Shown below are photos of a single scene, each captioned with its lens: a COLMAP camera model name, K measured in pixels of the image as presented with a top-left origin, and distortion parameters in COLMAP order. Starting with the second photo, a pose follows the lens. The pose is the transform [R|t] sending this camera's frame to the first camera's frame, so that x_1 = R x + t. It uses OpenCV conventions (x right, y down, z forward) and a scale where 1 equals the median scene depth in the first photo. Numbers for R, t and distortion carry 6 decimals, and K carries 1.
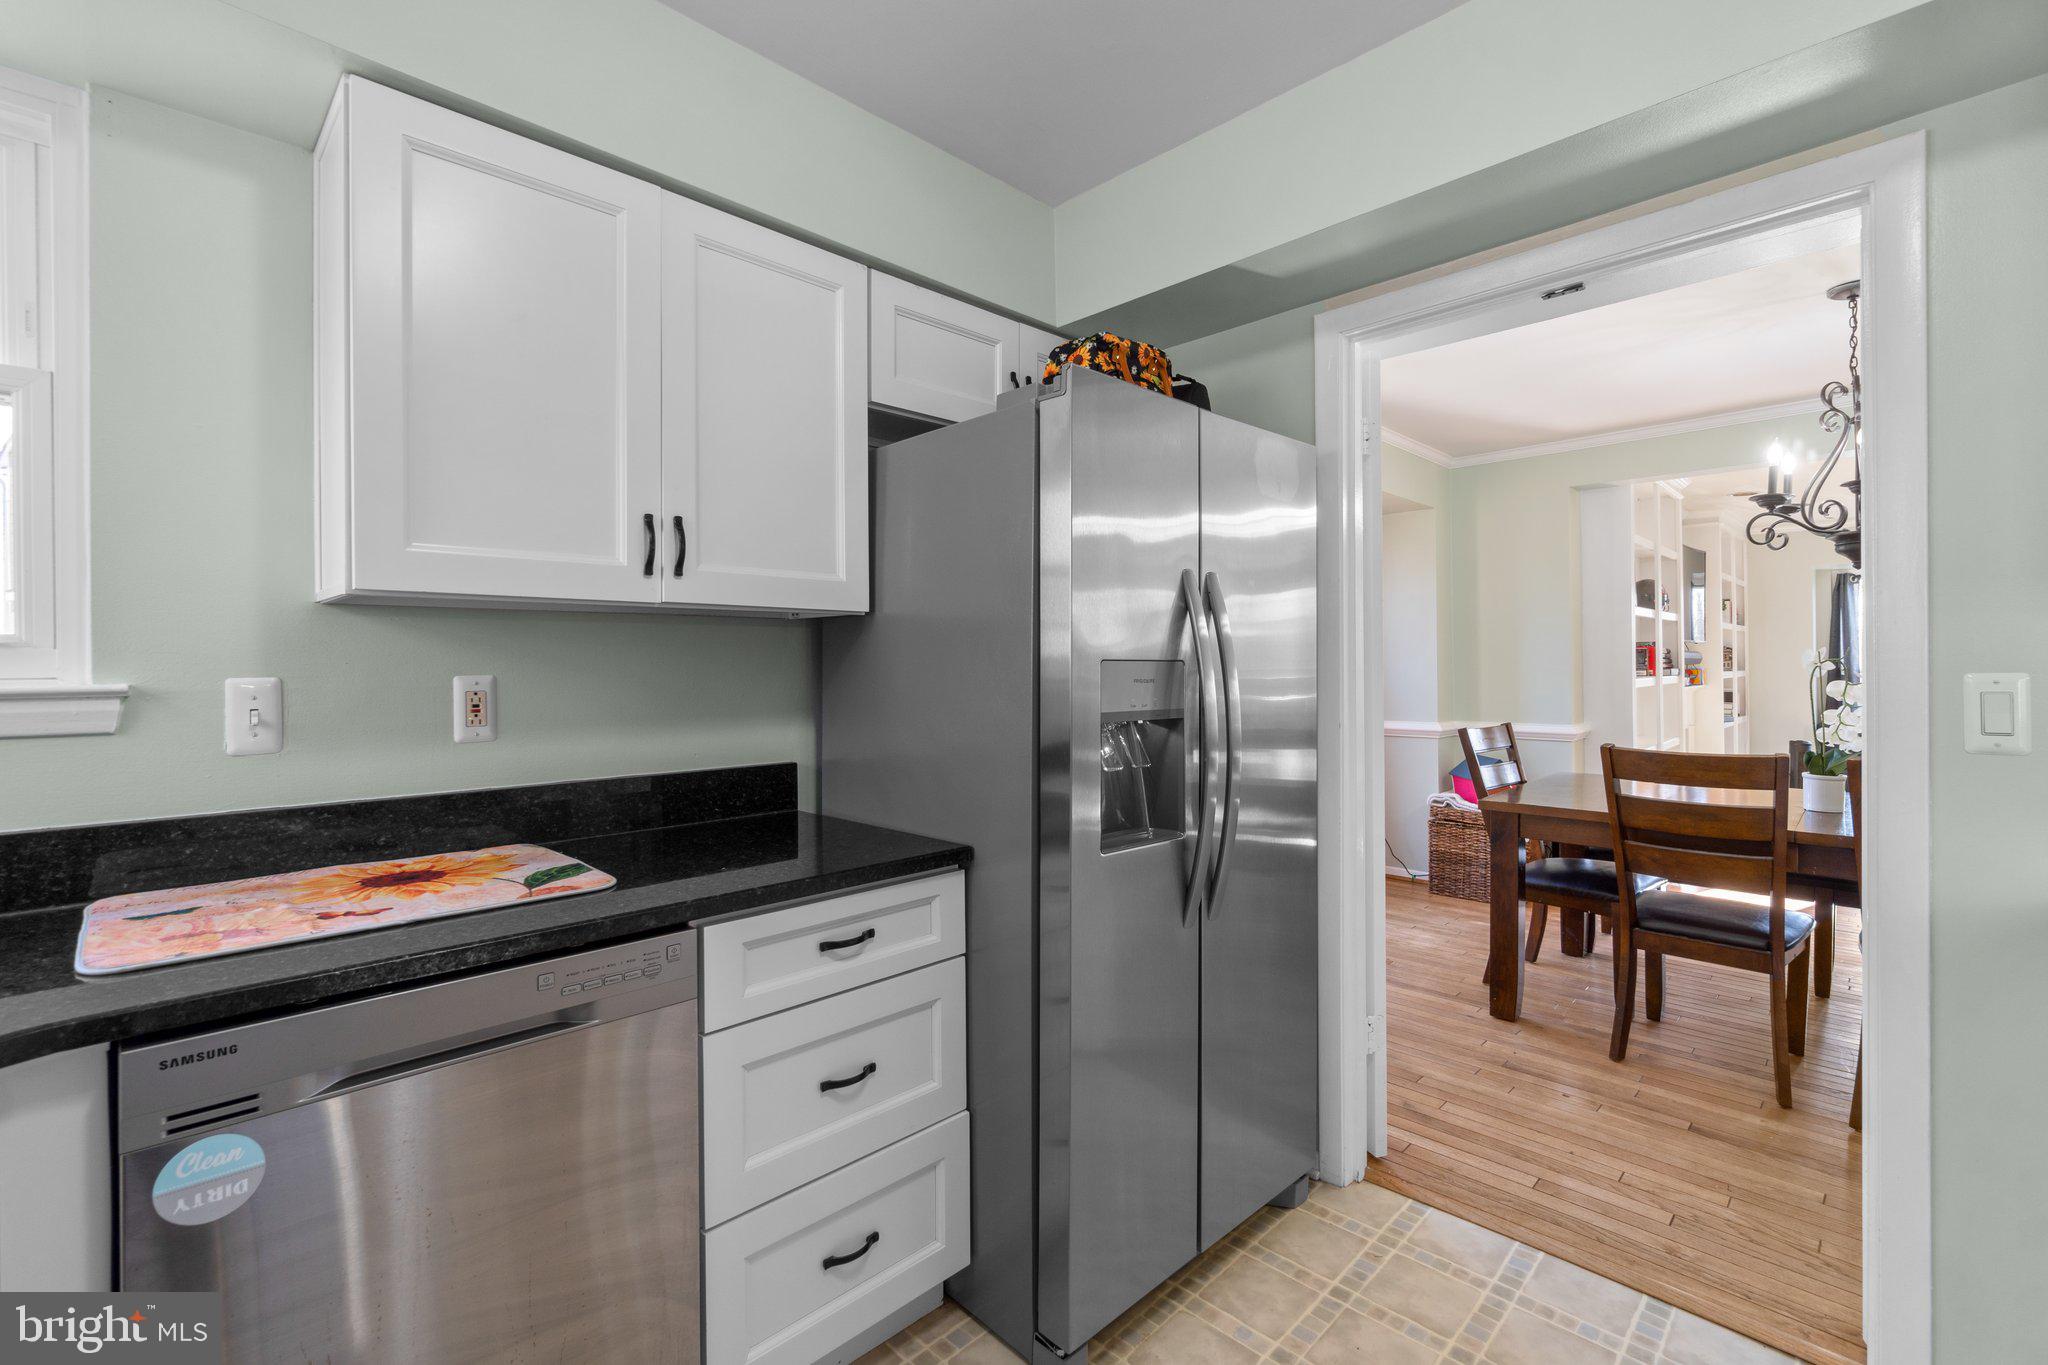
lens RADIAL K [[884.4, 0, 1003.7], [0, 884.4, 666.5], [0, 0, 1]] dist [-0.001401, 0.000822]
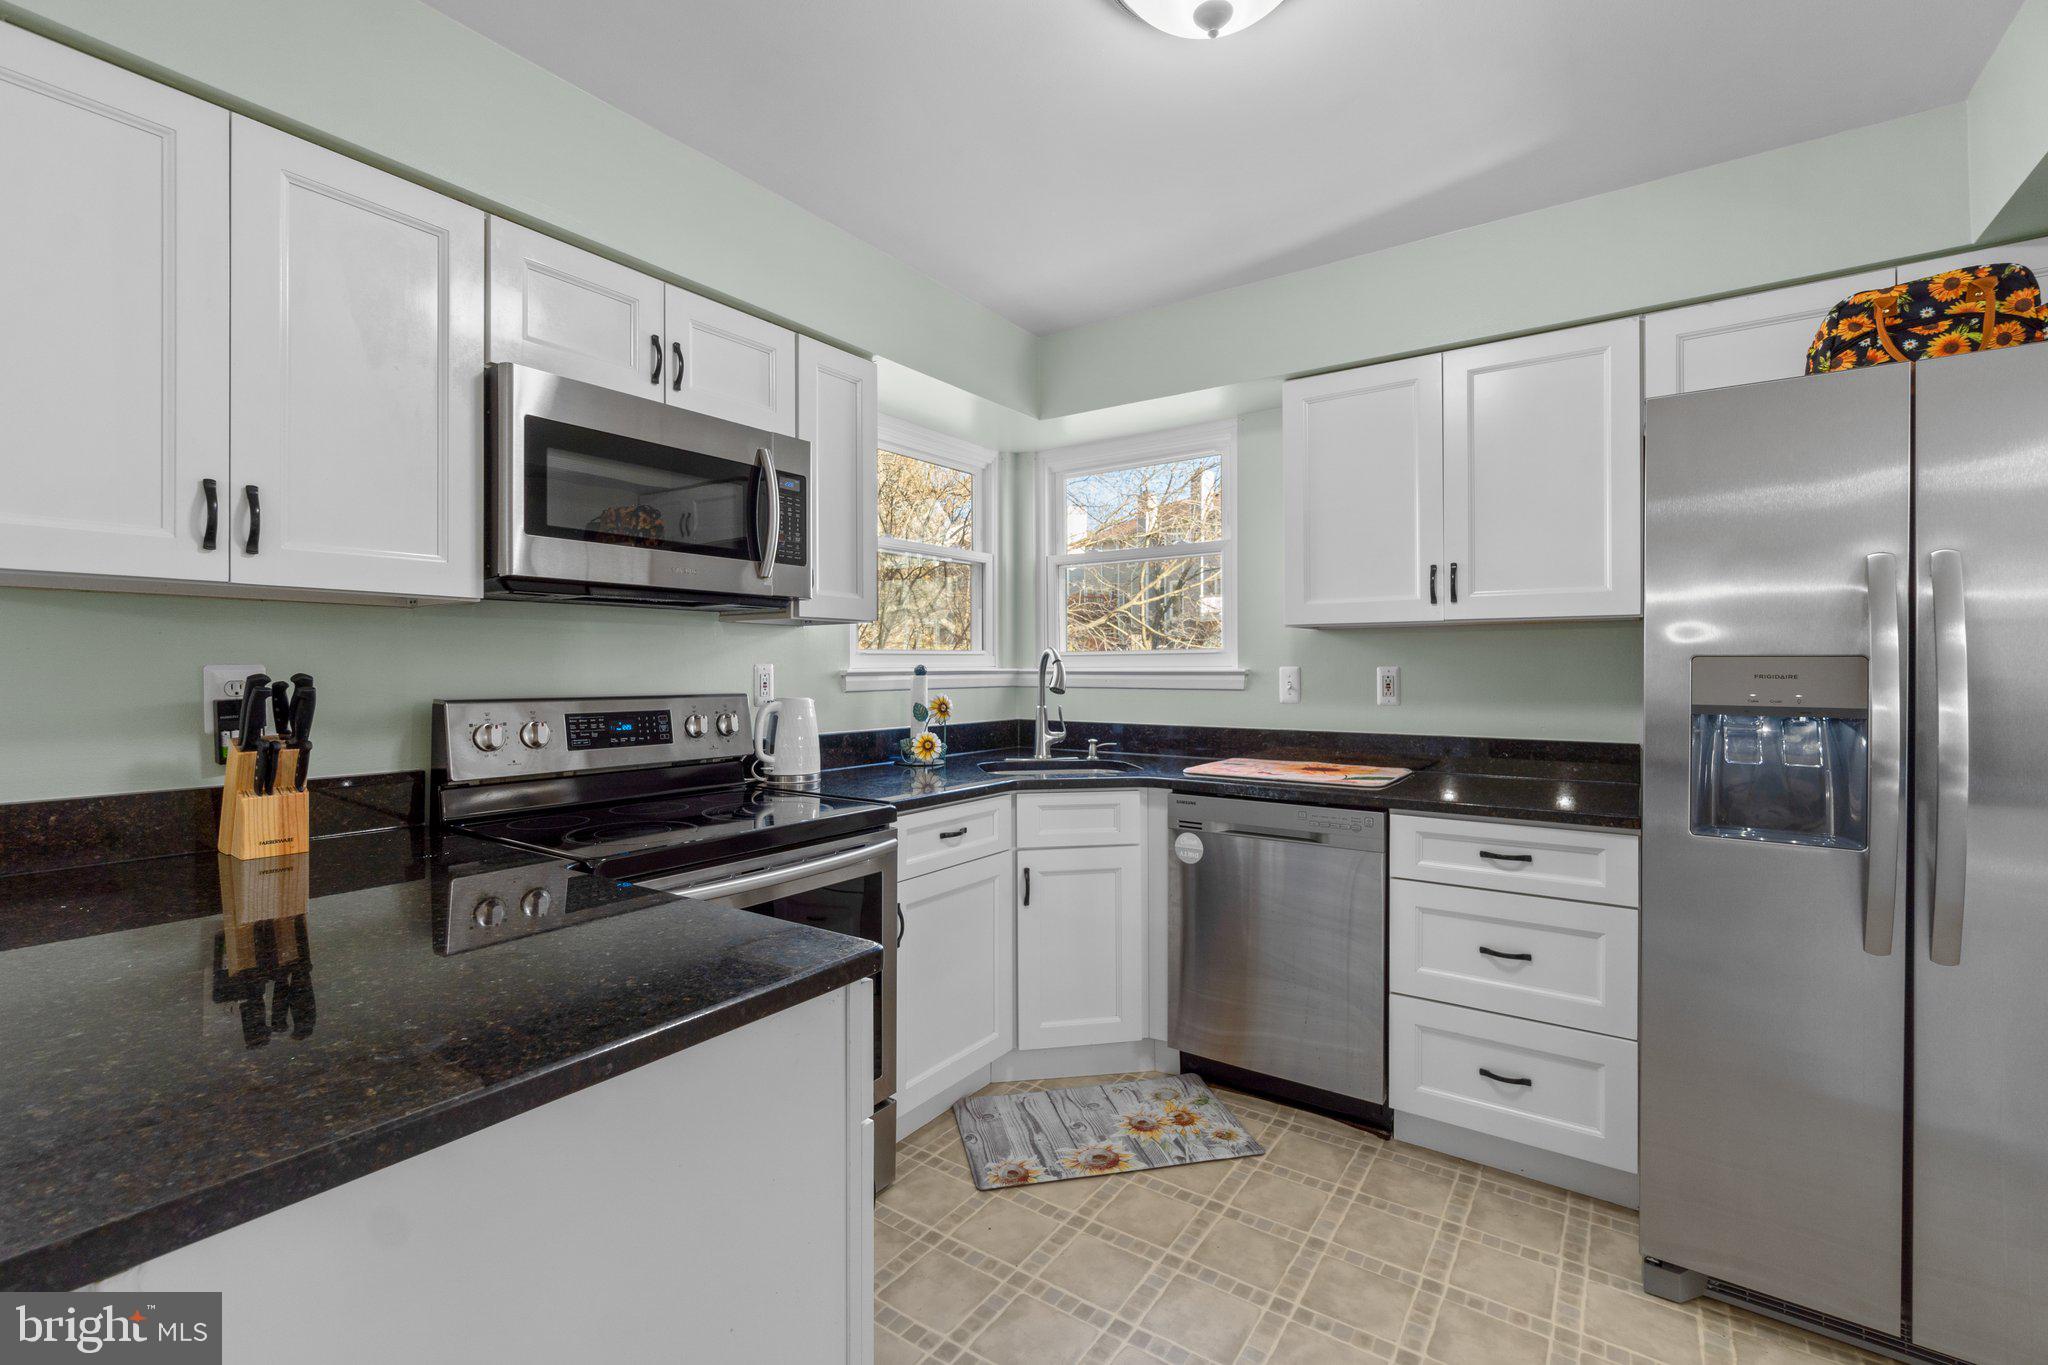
lens RADIAL K [[884.4, 0, 1026.8], [0, 884.4, 665.5], [0, 0, 1]] dist [-0.001401, 0.000822]
pose [[0.194161, 0.004477, -0.980959, 0.819739], [-0.001170, 0.999990, 0.004332, 0.001181], [0.980969, 0.000306, 0.194164, -0.013977]]
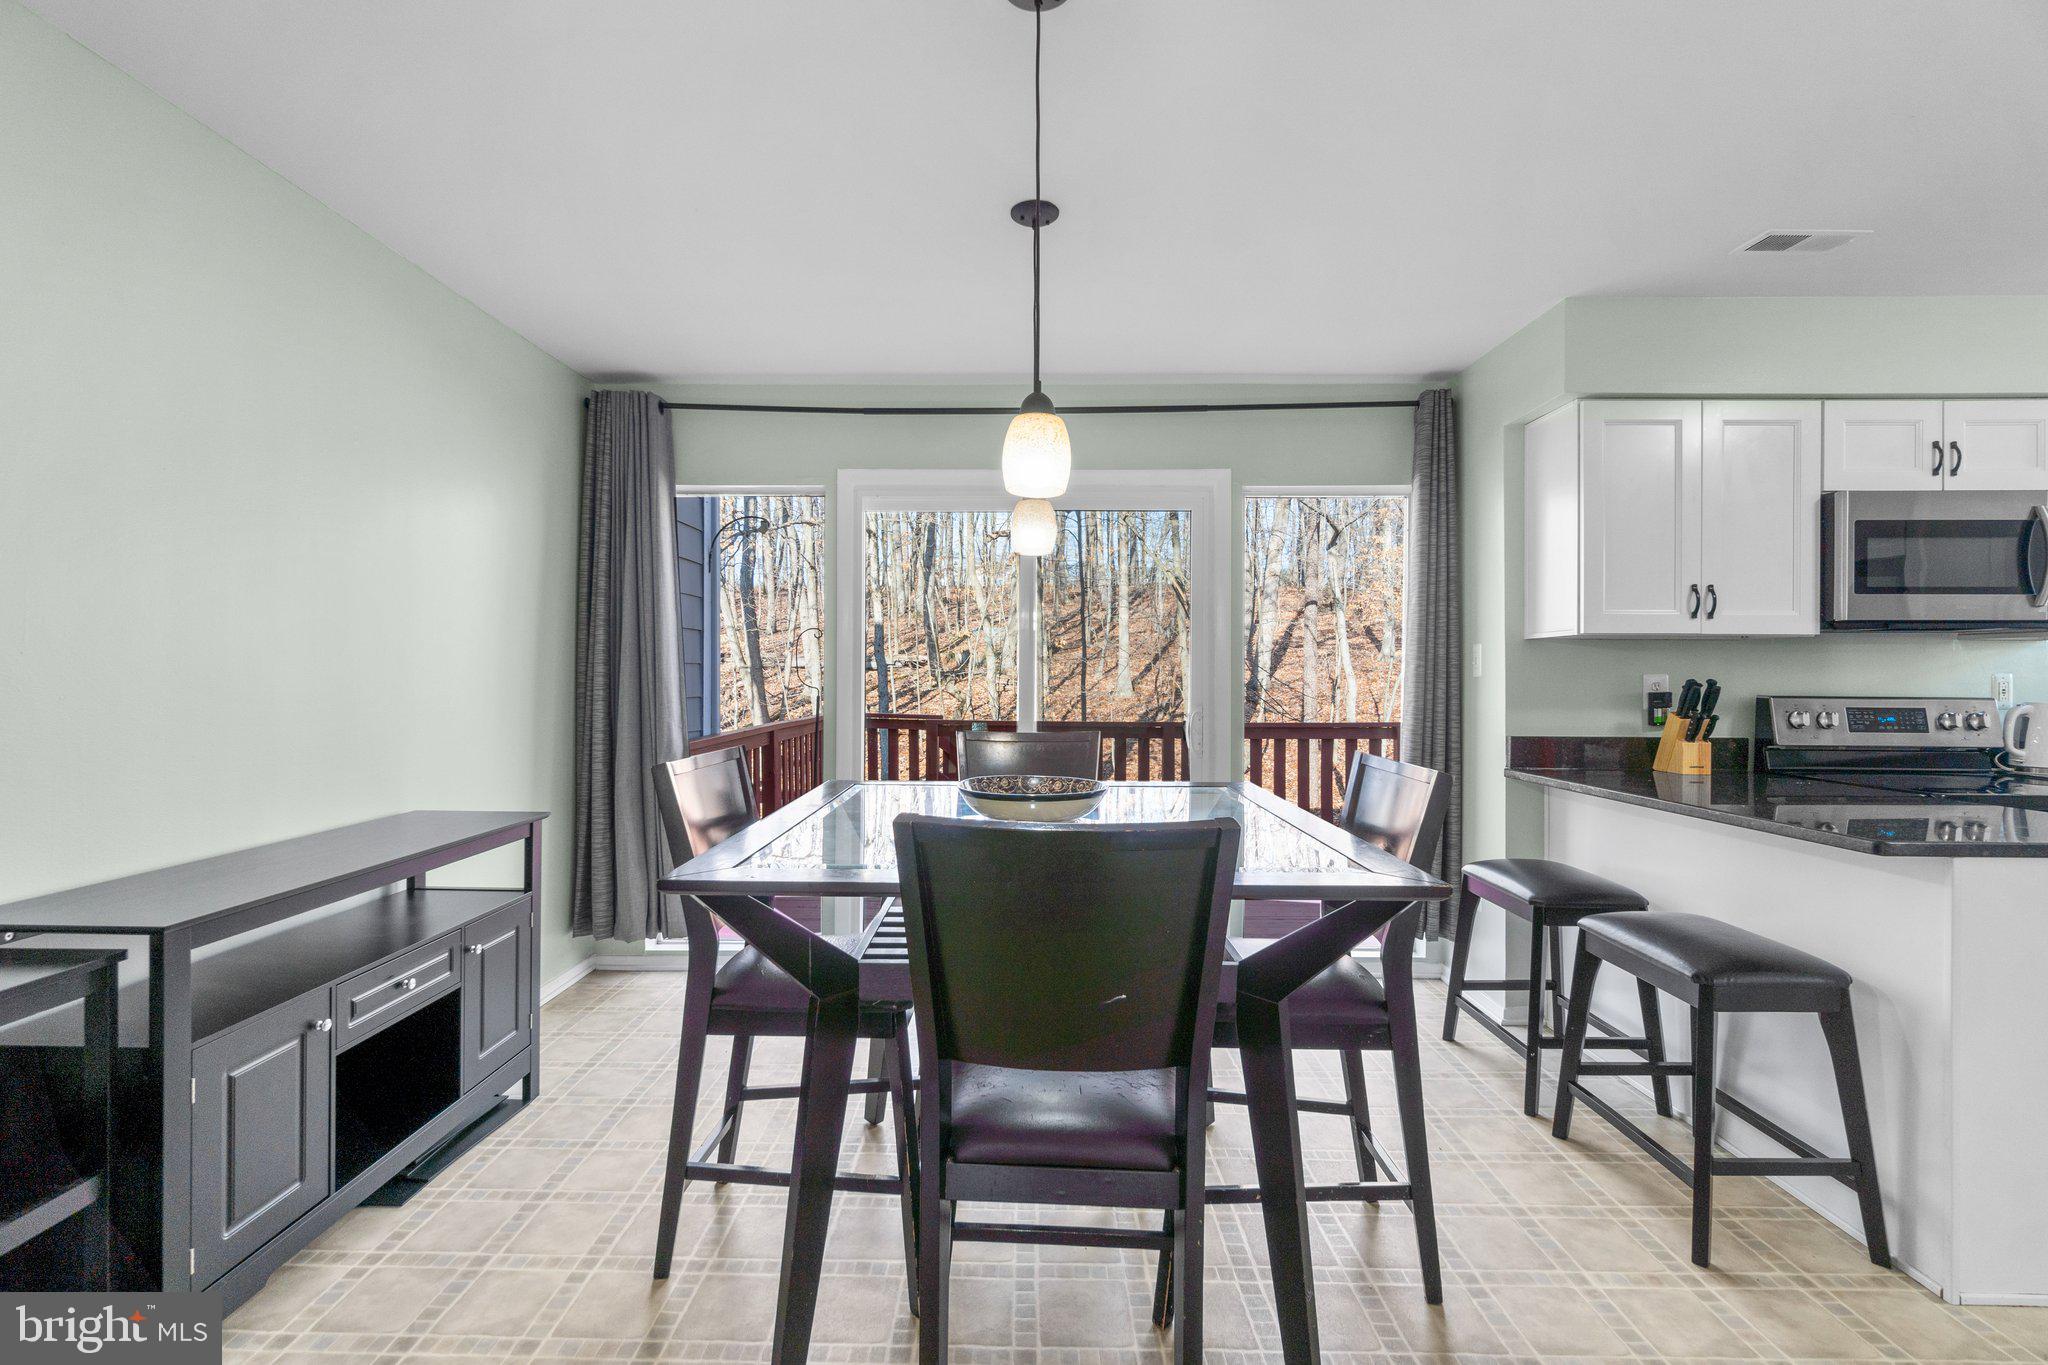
lens RADIAL K [[884.4, 0, 1017.8], [0, 884.4, 674.3], [0, 0, 1]] dist [-0.001401, 0.000822]
pose [[-0.701613, 0.008300, -0.712510, 2.474699], [0.002117, 0.999952, 0.009564, -0.021932], [0.712555, 0.005202, -0.701597, -0.475132]]
